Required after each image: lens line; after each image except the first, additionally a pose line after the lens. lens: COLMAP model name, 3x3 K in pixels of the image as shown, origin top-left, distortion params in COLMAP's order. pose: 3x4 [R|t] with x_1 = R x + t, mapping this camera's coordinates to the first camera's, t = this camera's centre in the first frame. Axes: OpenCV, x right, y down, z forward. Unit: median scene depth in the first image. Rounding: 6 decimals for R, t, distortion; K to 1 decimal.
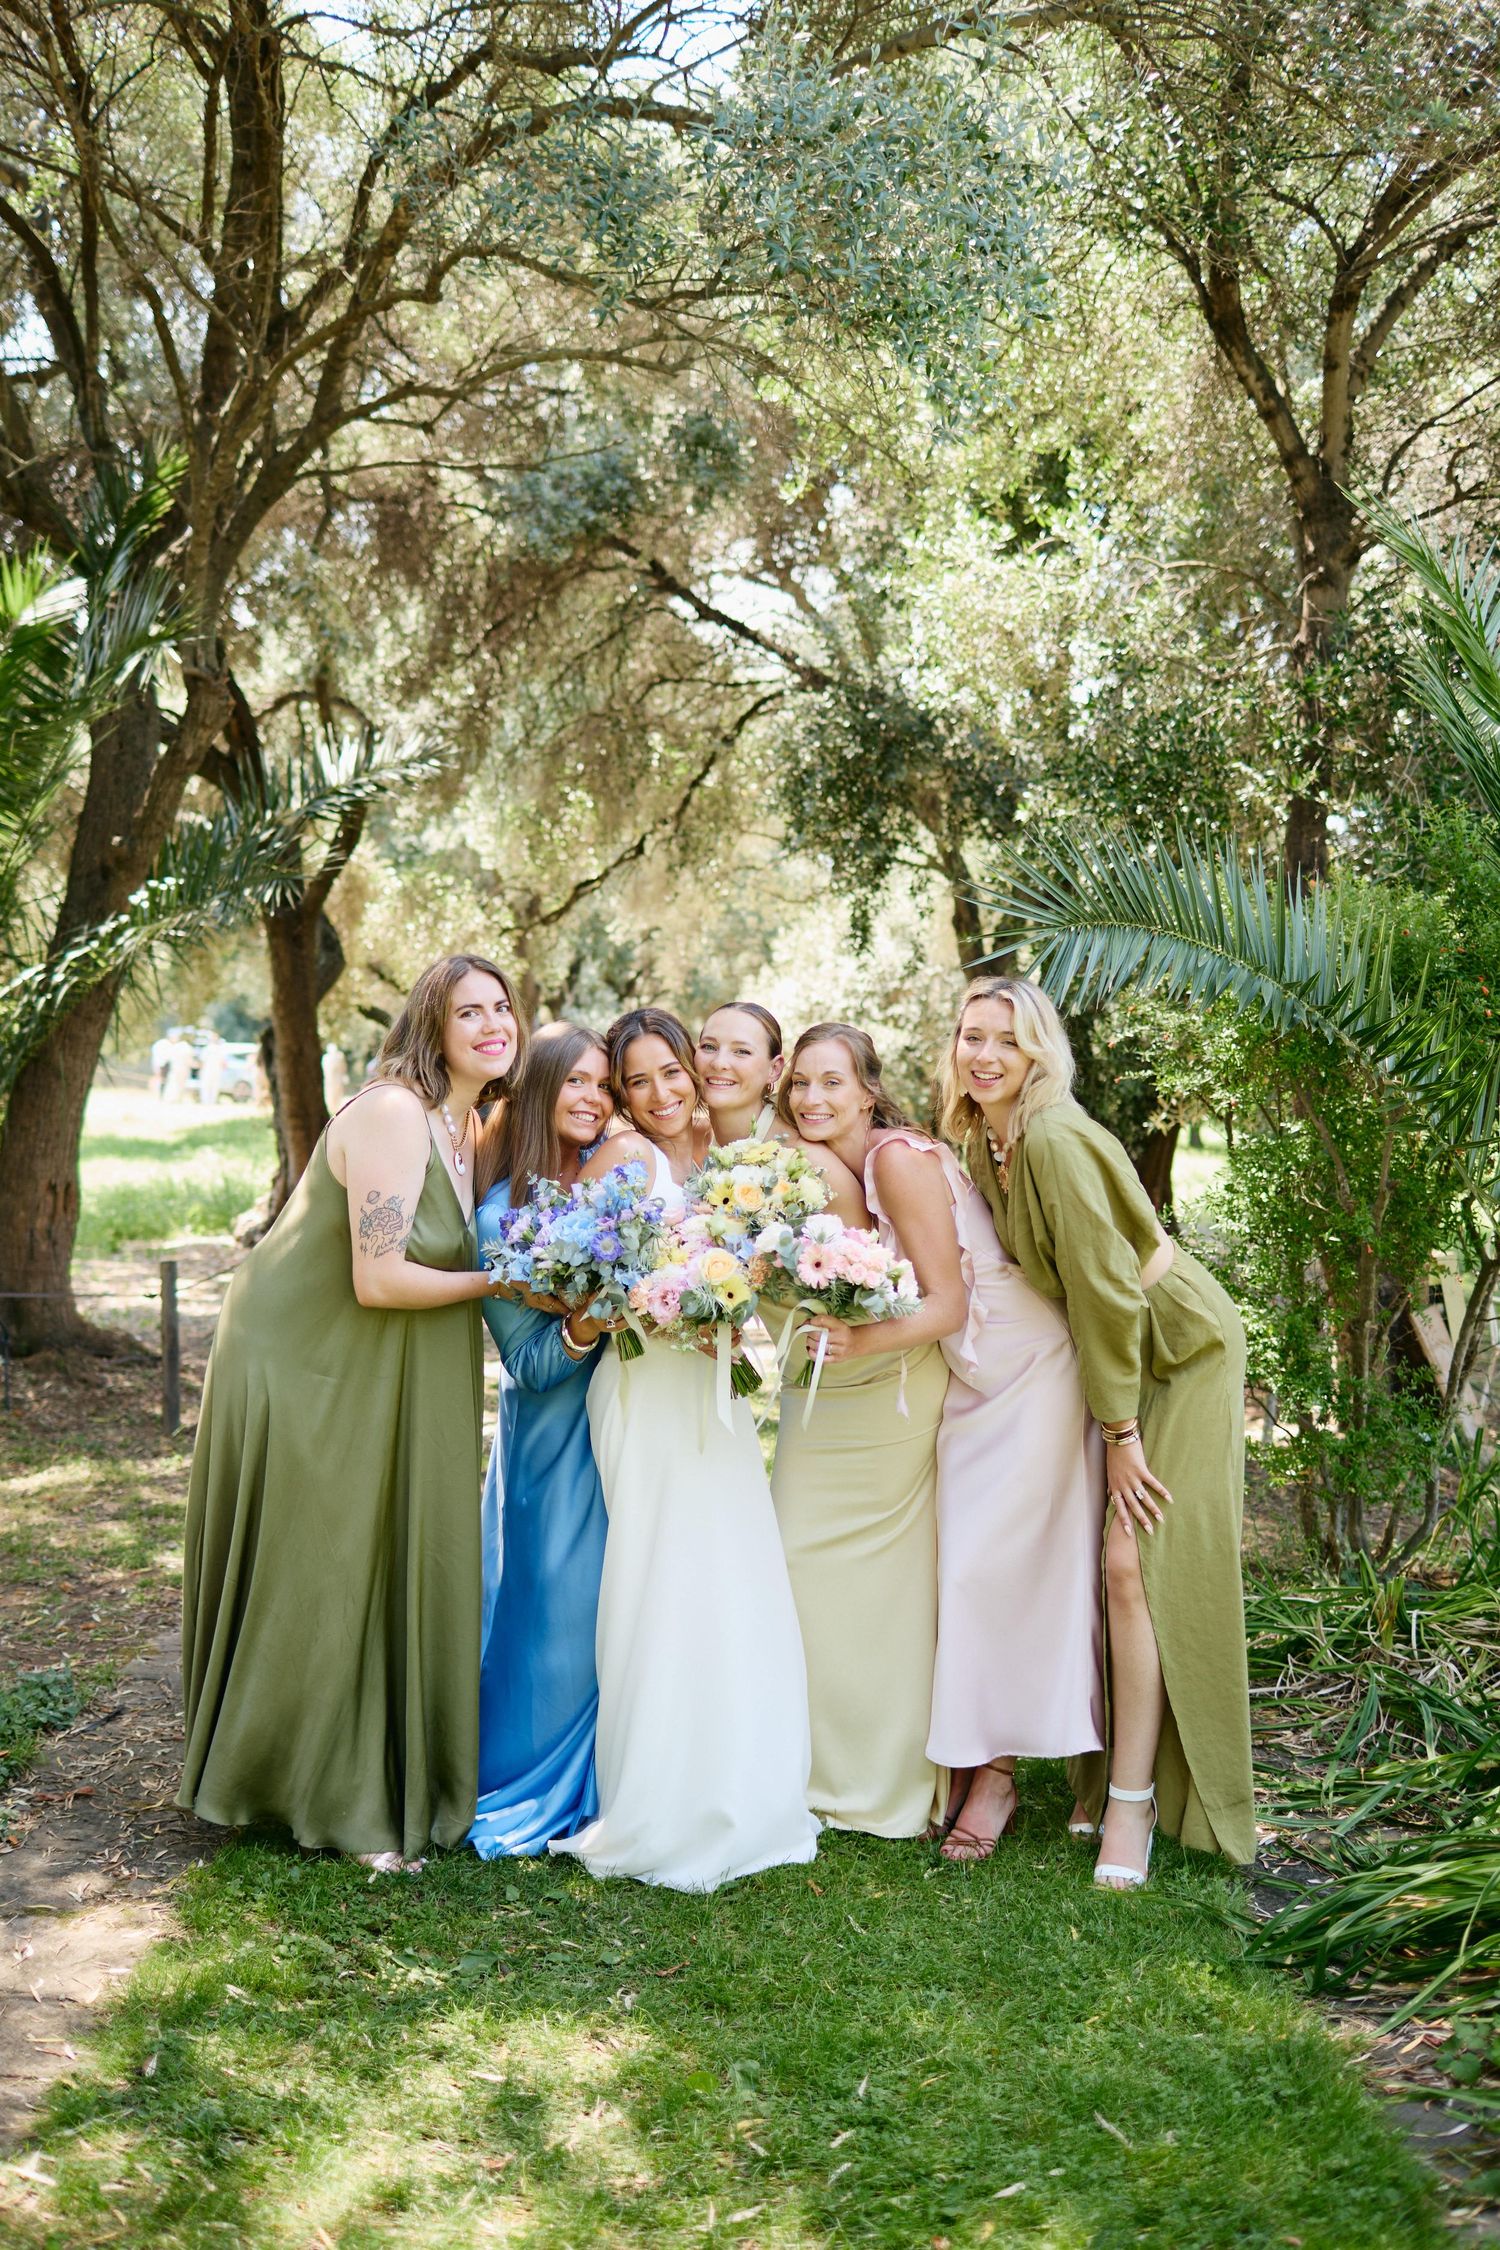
lens RADIAL K [[2439.4, 0, 658.5], [0, 2439.4, 1075.3], [0, 0, 1]] dist [-0.067441, 0.000000]
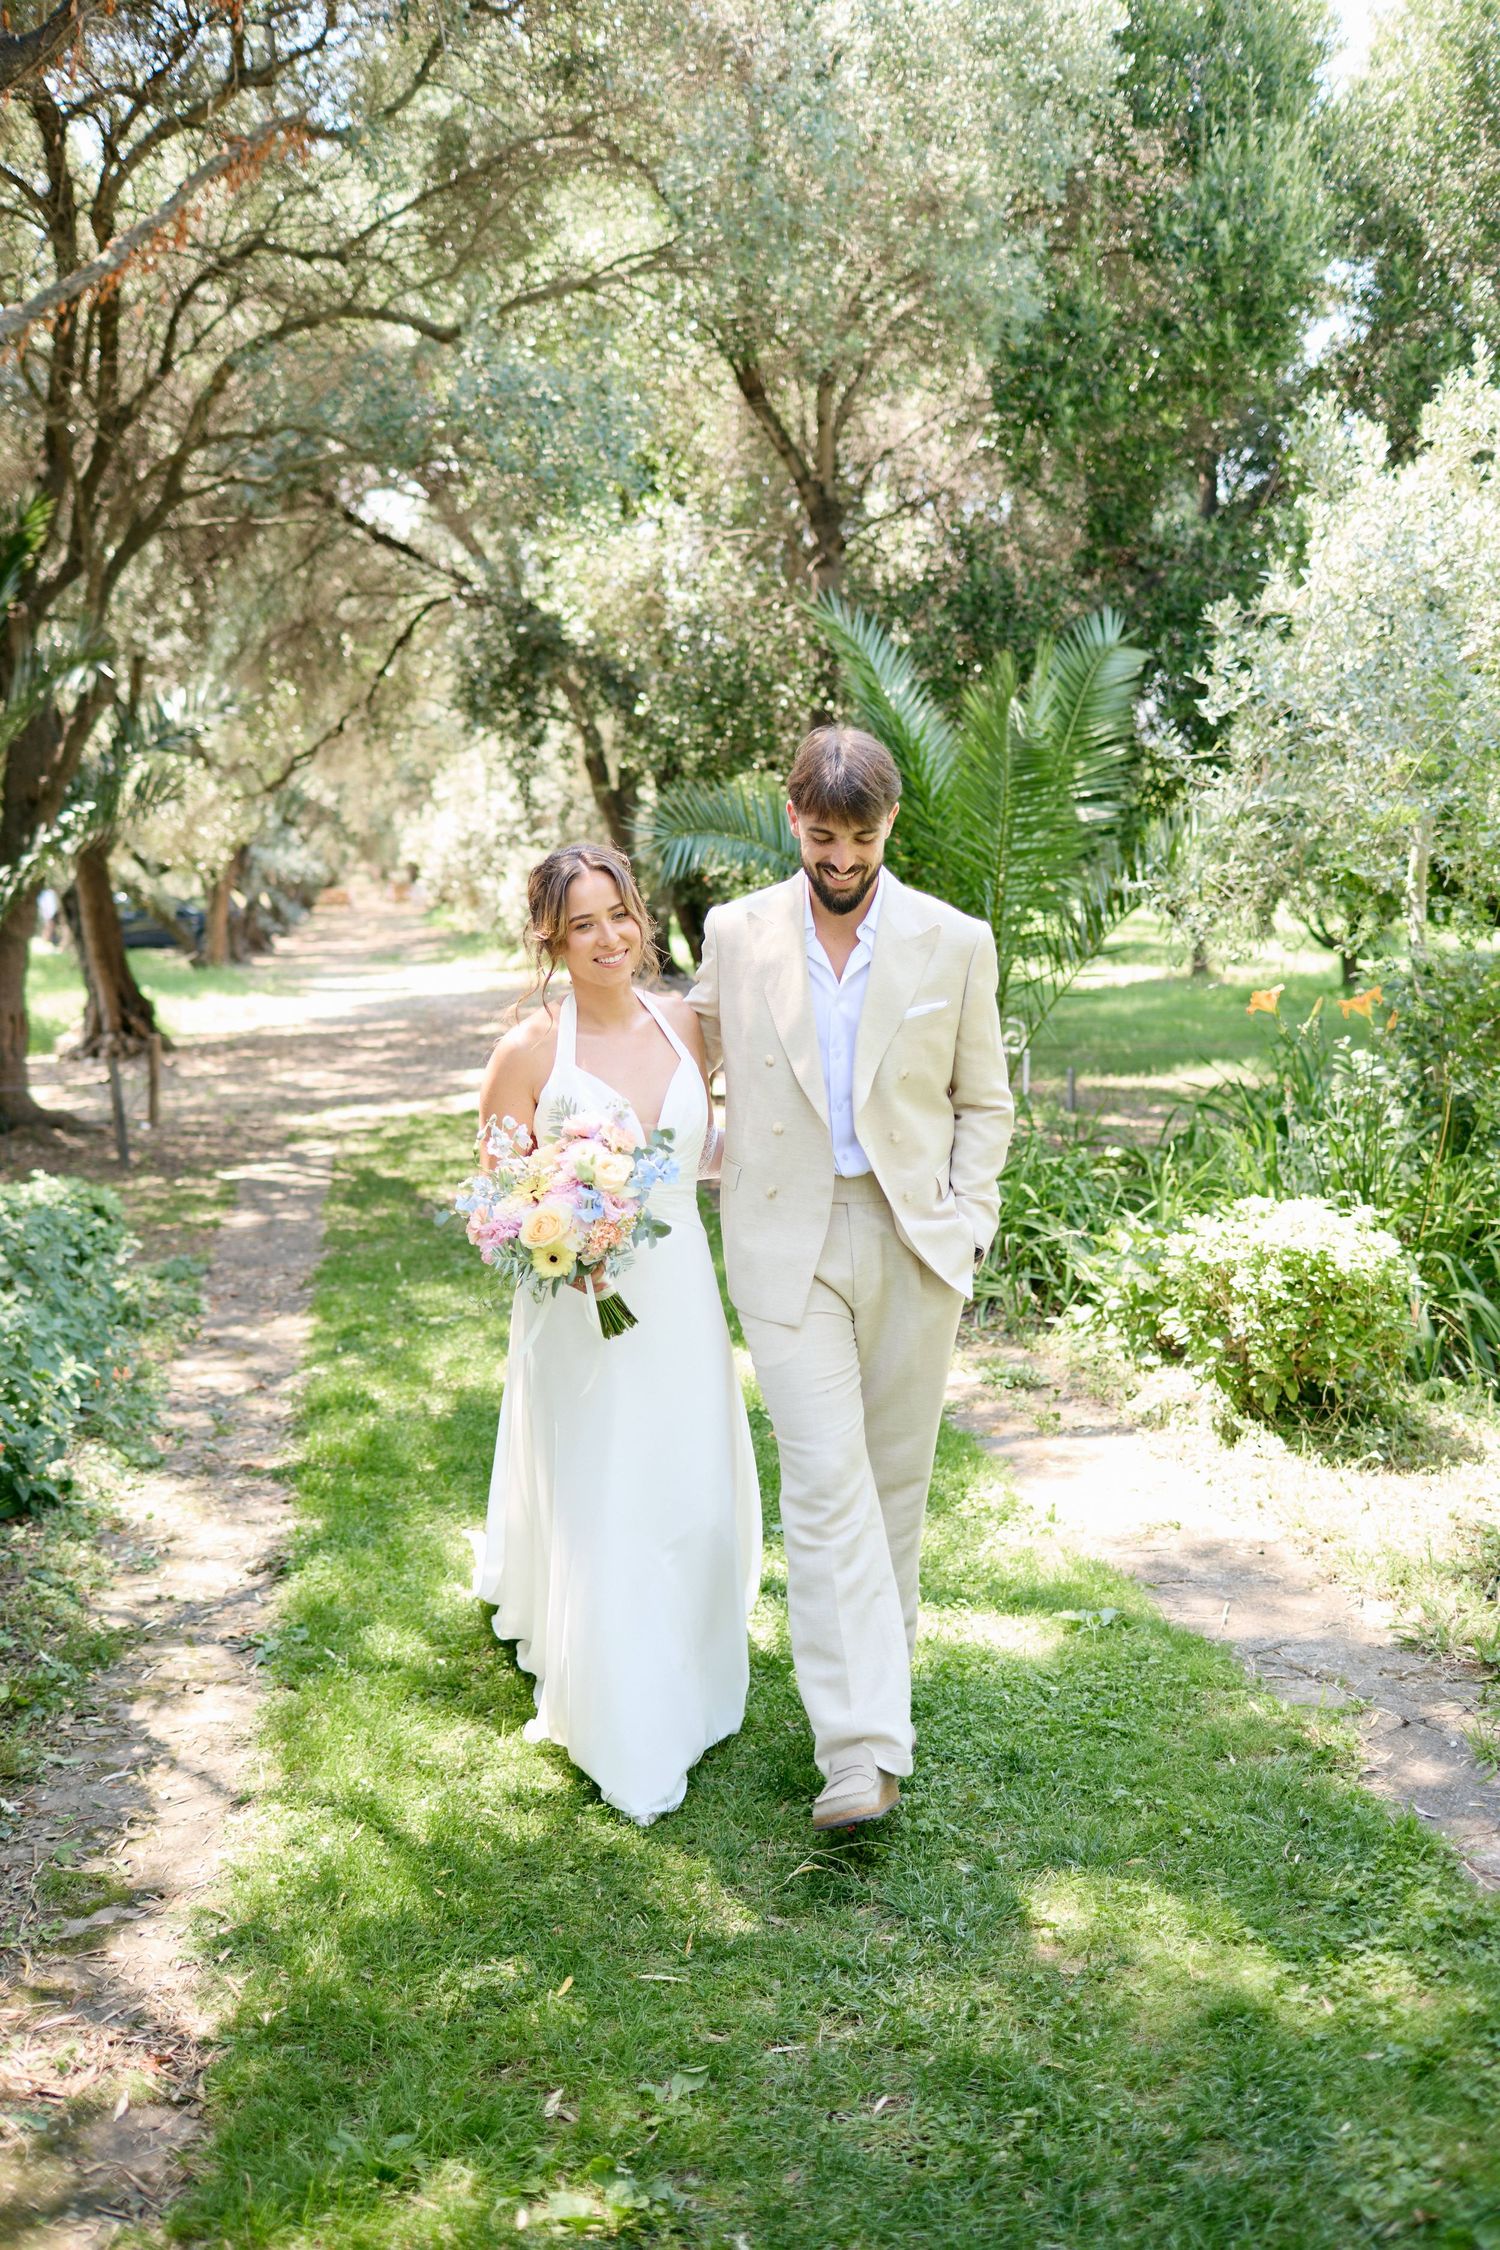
lens RADIAL K [[3215.0, 0, 739.8], [0, 3215.0, 1127.3], [0, 0, 1]] dist [-0.048486, 0.000000]
pose [[0.981224, -0.082740, 0.174222, -0.165575], [0.067872, 0.993659, 0.089644, -0.032390], [-0.180535, -0.076136, 0.980617, -1.026649]]
